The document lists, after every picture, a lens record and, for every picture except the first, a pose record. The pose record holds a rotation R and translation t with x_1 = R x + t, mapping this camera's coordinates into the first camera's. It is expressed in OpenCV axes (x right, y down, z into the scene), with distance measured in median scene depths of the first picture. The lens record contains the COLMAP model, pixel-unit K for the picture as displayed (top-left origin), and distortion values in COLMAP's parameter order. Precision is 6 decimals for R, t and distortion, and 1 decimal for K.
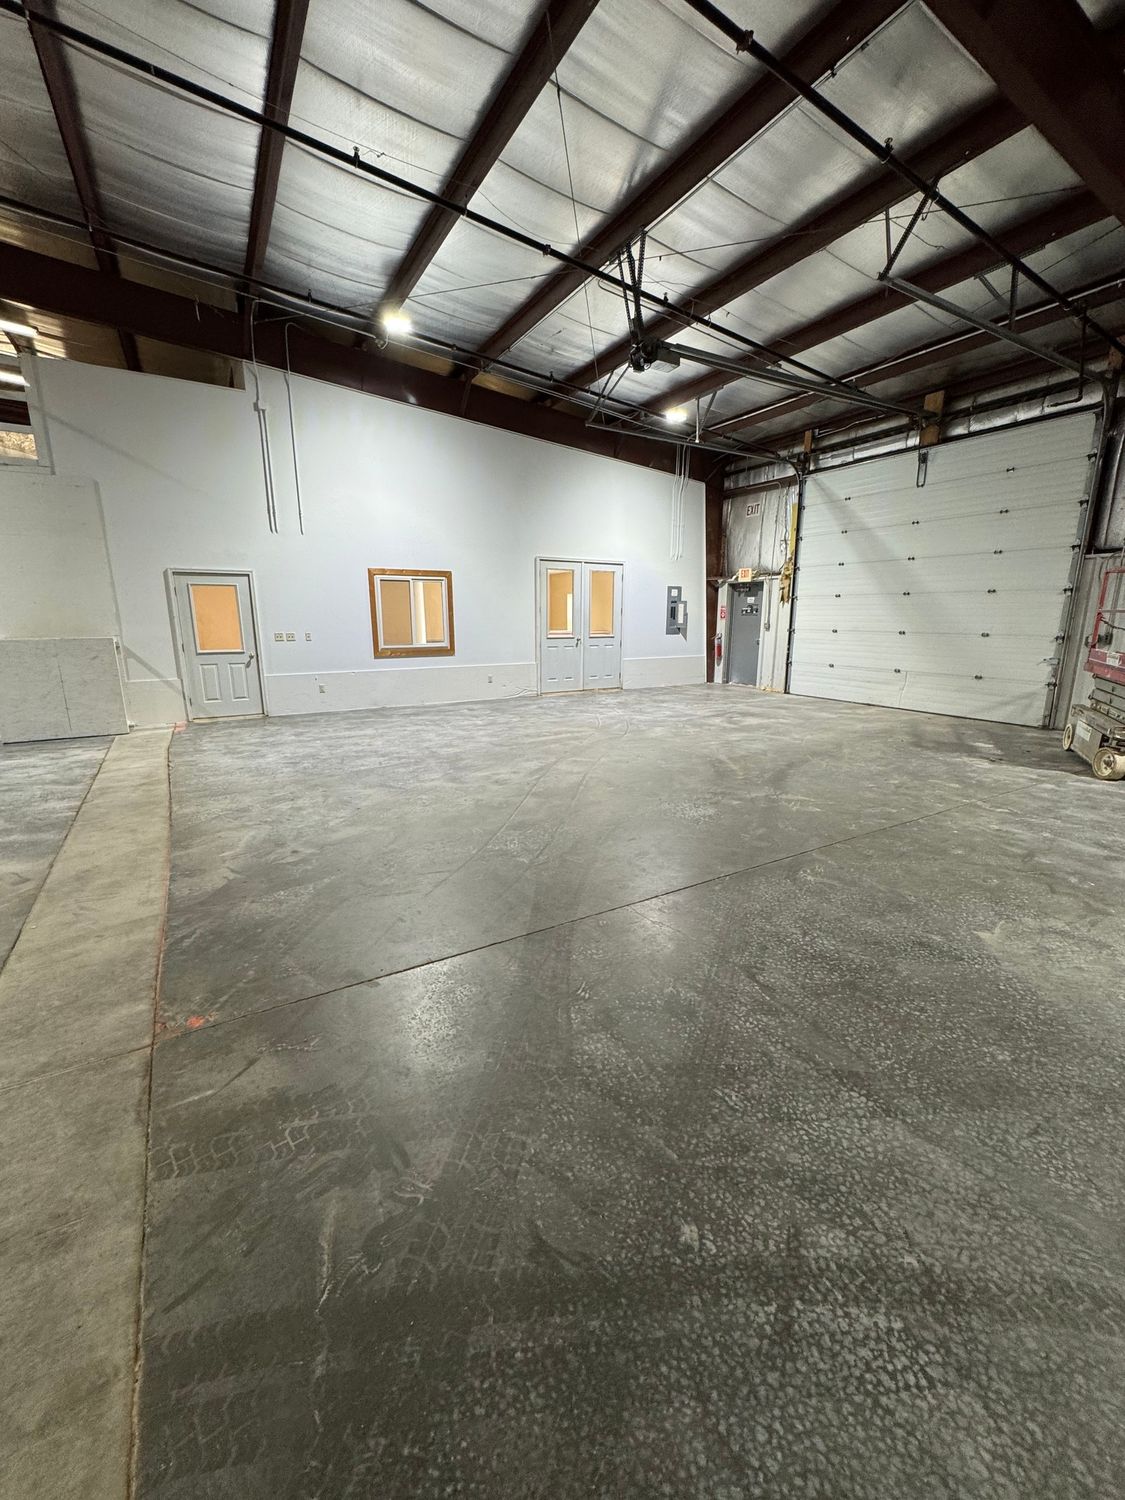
lens RADIAL K [[599.5, 0, 561.4], [0, 599.5, 748.1], [0, 0, 1]] dist [-0.001195, 0.000029]
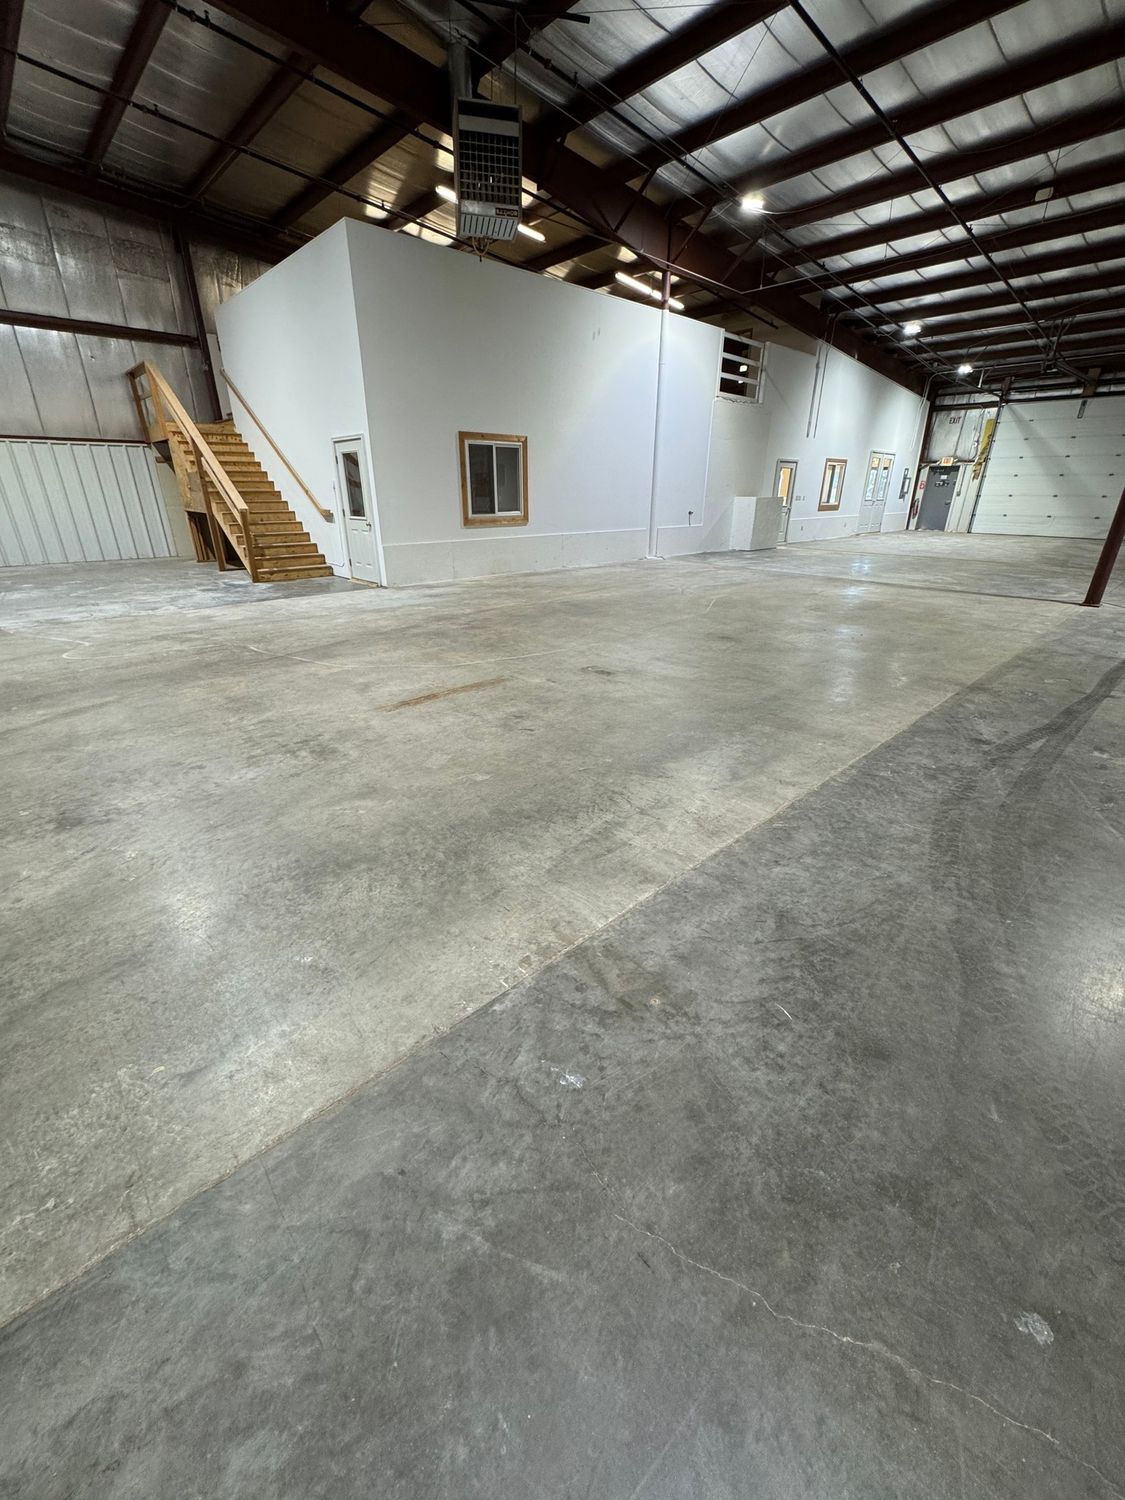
lens RADIAL K [[599.5, 0, 561.9], [0, 599.5, 750.7], [0, 0, 1]] dist [-0.001195, 0.000029]
pose [[0.974637, -0.087820, 0.205840, -1.278075], [0.046678, 0.979331, 0.196802, 0.142759], [-0.218869, -0.182202, 0.958592, -0.595401]]
